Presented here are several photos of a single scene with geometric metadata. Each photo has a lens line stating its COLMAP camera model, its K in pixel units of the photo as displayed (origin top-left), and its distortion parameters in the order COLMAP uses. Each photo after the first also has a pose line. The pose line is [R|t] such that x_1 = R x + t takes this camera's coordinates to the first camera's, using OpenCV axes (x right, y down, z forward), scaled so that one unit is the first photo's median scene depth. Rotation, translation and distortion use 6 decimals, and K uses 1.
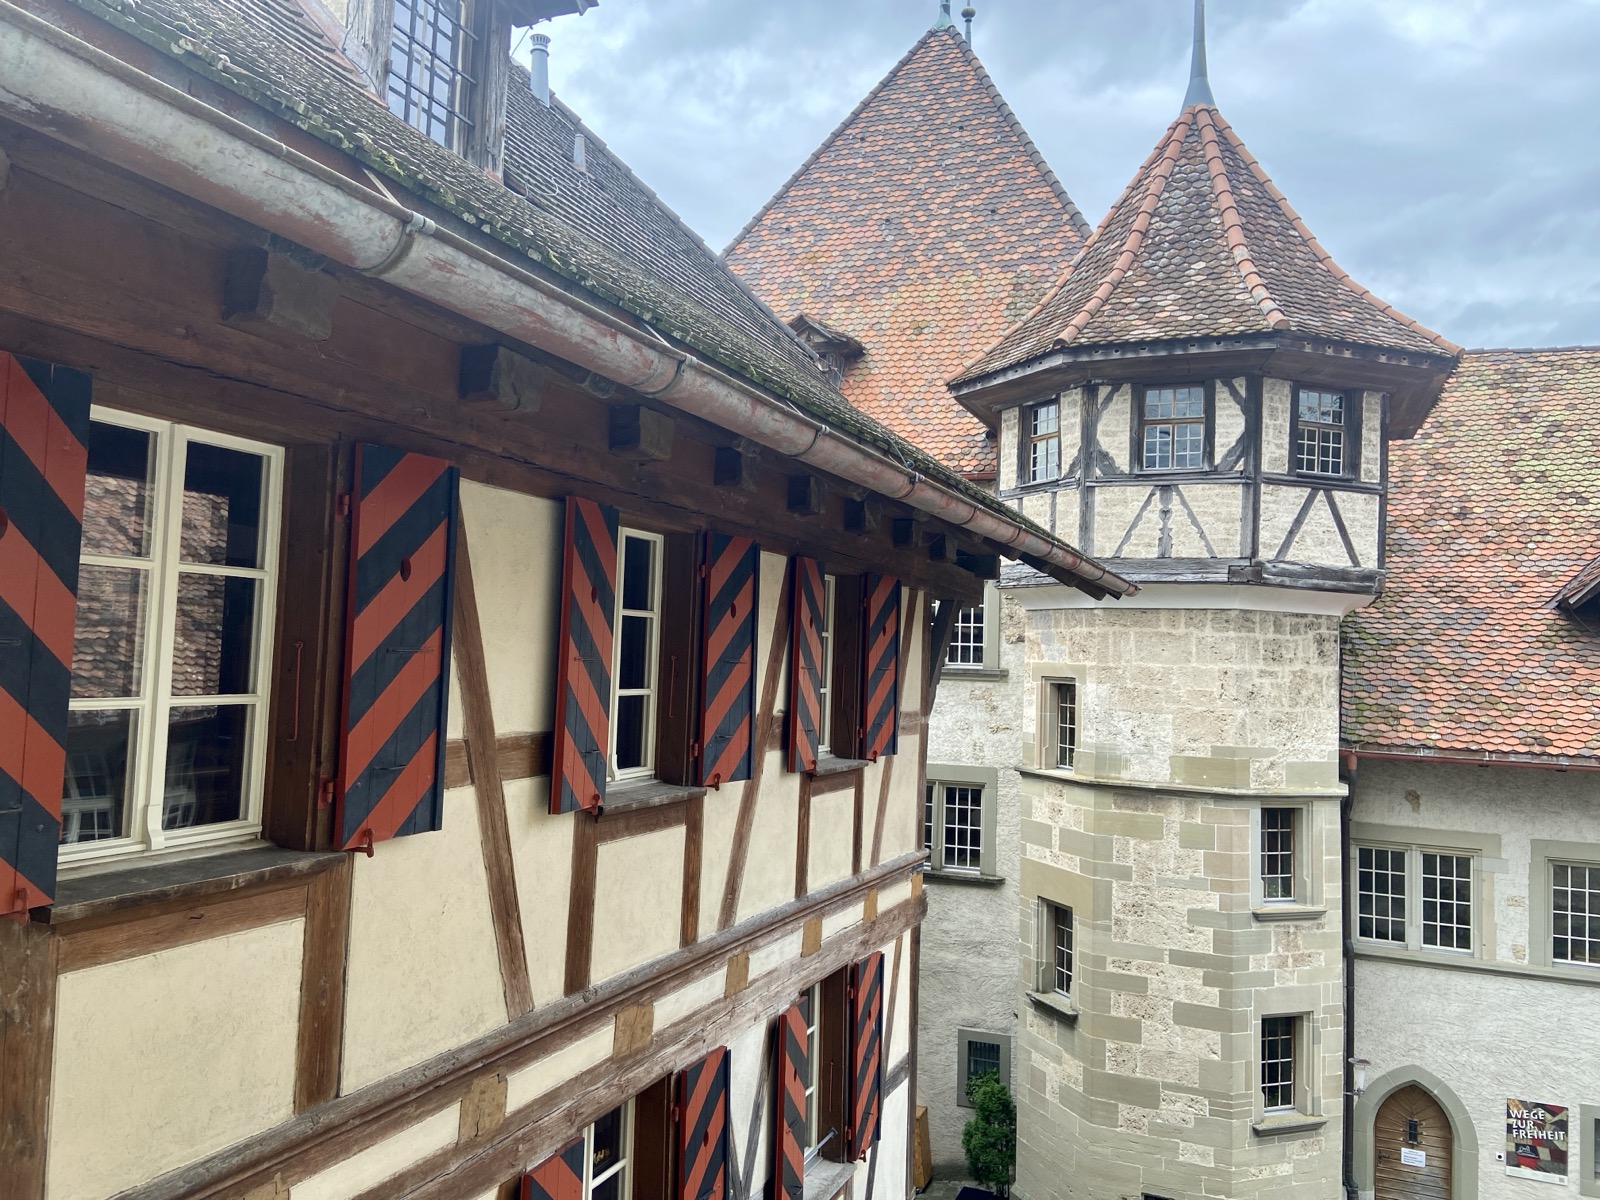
lens RADIAL K [[1226.9, 0, 800.0], [0, 1226.9, 600.0], [0, 0, 1]] dist [0.131575, -0.175657]
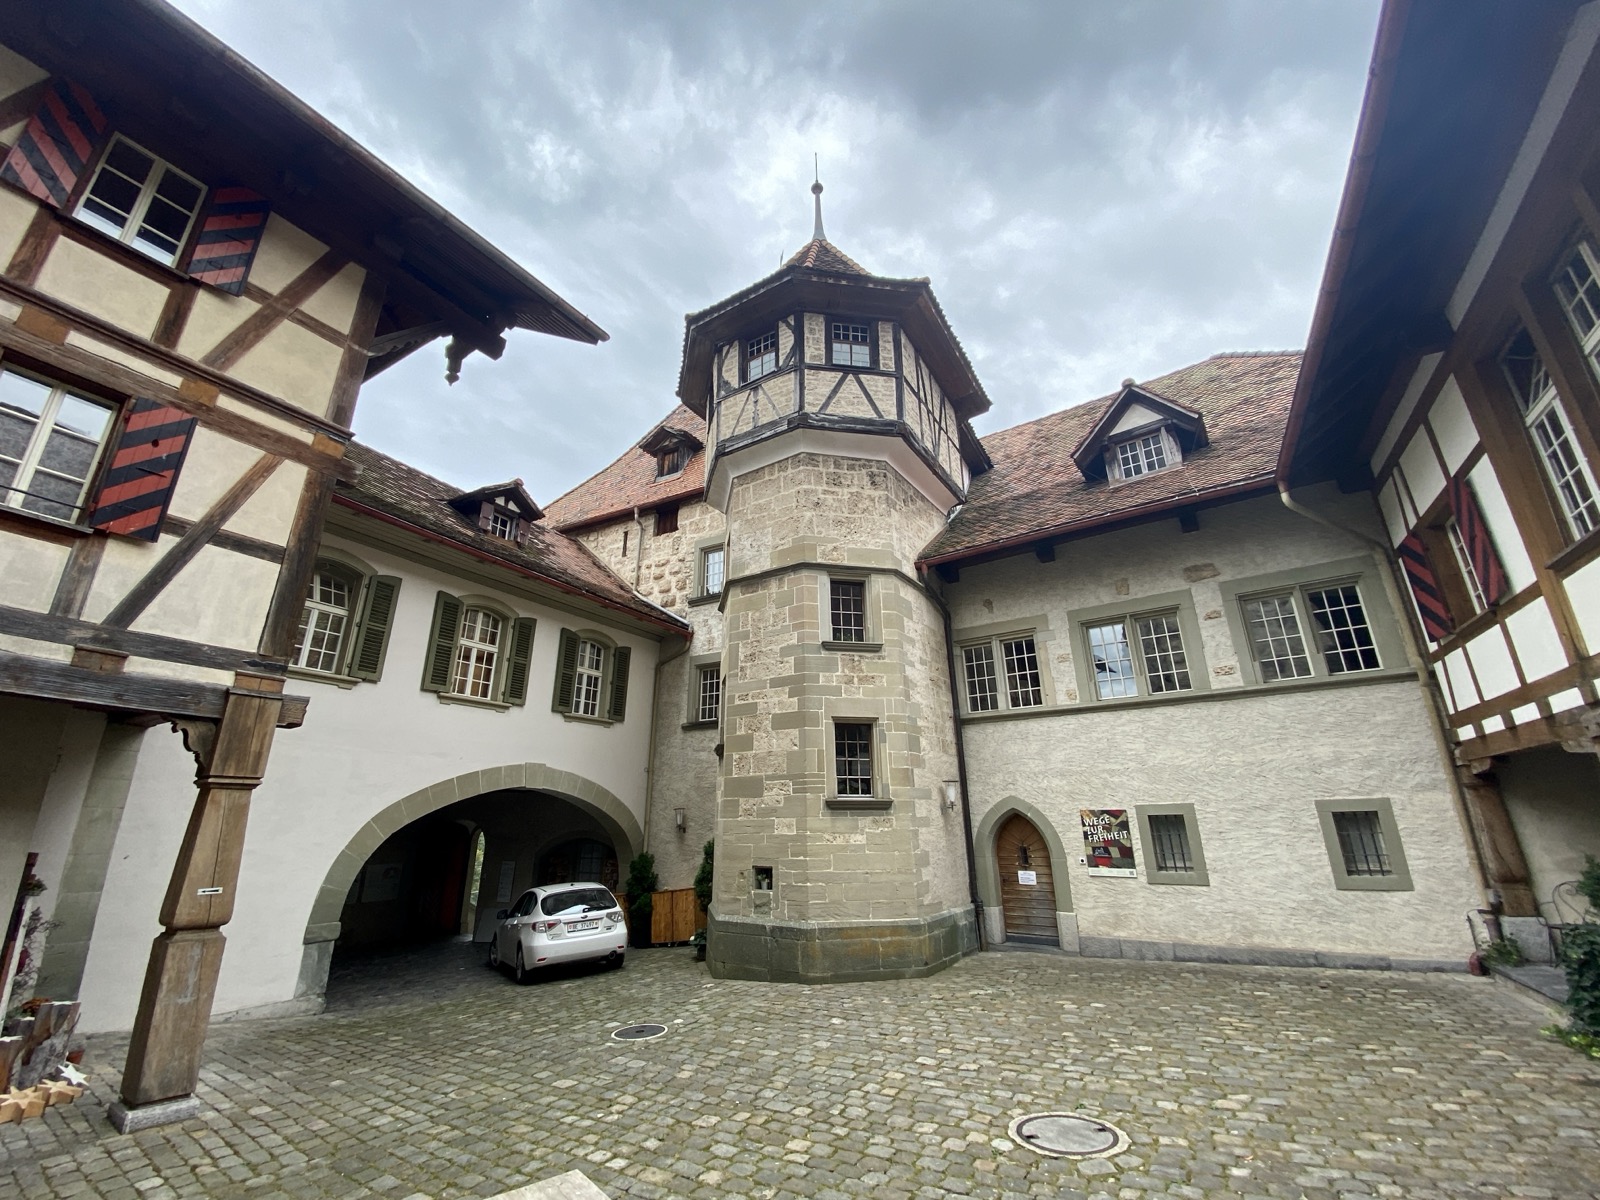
lens RADIAL K [[641.5, 0, 800.0], [0, 641.5, 600.0], [0, 0, 1]] dist [0.058581, -0.000116]
pose [[0.982850, -0.098399, -0.155962, 0.414223], [0.052041, 0.959366, -0.277324, 0.364588], [0.176913, 0.264451, 0.948033, 0.278128]]
